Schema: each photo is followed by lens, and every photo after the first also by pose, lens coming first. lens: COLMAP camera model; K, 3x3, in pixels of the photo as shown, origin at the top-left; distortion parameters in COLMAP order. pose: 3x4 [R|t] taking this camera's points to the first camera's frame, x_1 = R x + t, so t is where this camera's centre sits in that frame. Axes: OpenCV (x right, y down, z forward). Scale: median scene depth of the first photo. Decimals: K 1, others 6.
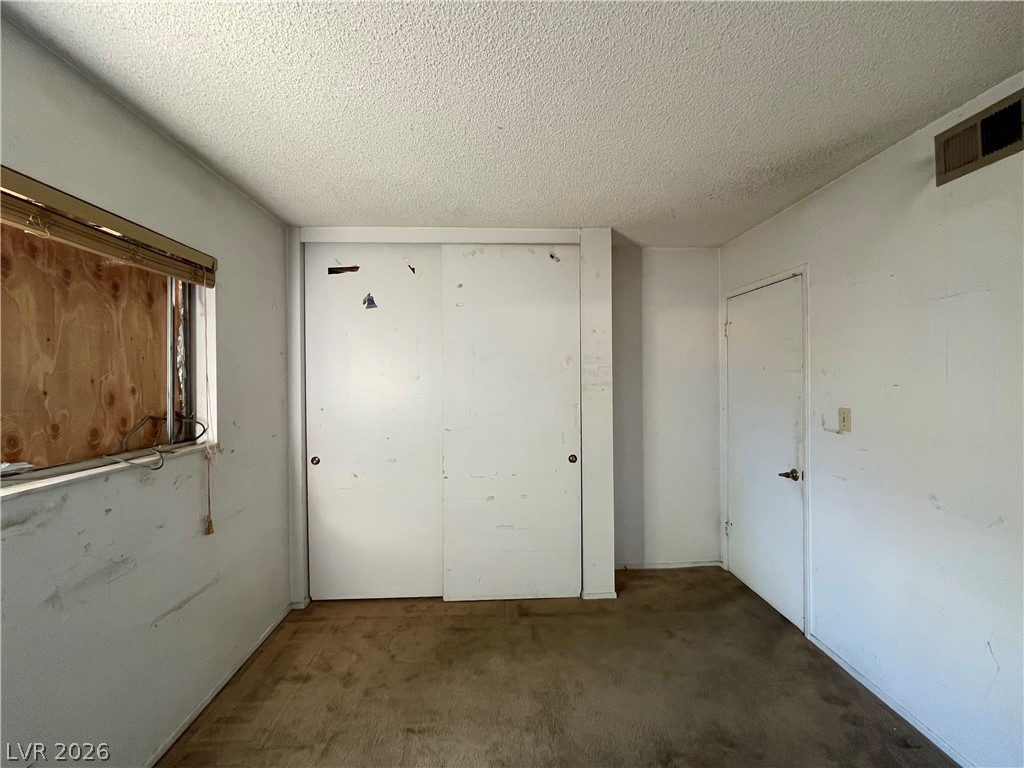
lens RADIAL K [[415.1, 0, 510.5], [0, 415.1, 381.1], [0, 0, 1]] dist [-0.000708, 0.000307]
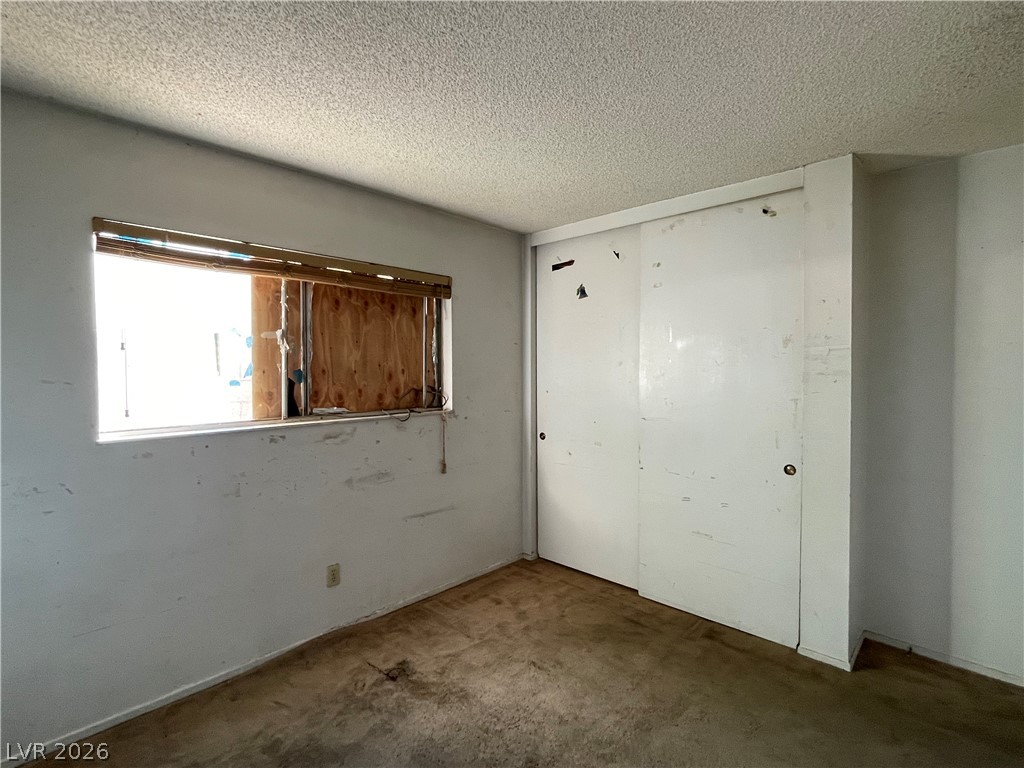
lens RADIAL K [[499.8, 0, 516.4], [0, 499.8, 379.1], [0, 0, 1]] dist [0.000760, 0.000489]
pose [[0.699114, 0.023914, -0.714610, 0.710964], [-0.009000, 0.999656, 0.024648, 0.001019], [0.714953, -0.010800, 0.699089, -0.018061]]
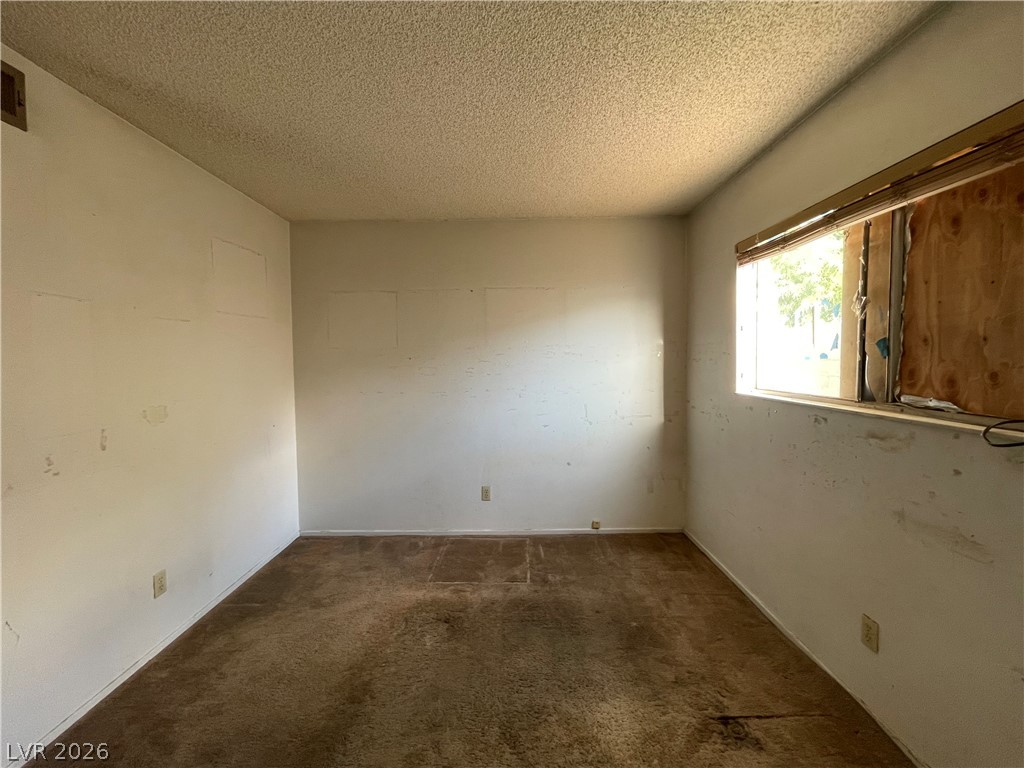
lens RADIAL K [[415.1, 0, 510.5], [0, 415.1, 381.1], [0, 0, 1]] dist [-0.000708, 0.000307]
pose [[-0.998717, 0.016304, 0.047940, -0.044537], [0.019276, 0.997877, 0.062211, 0.034836], [-0.046824, 0.063055, -0.996911, 1.544173]]
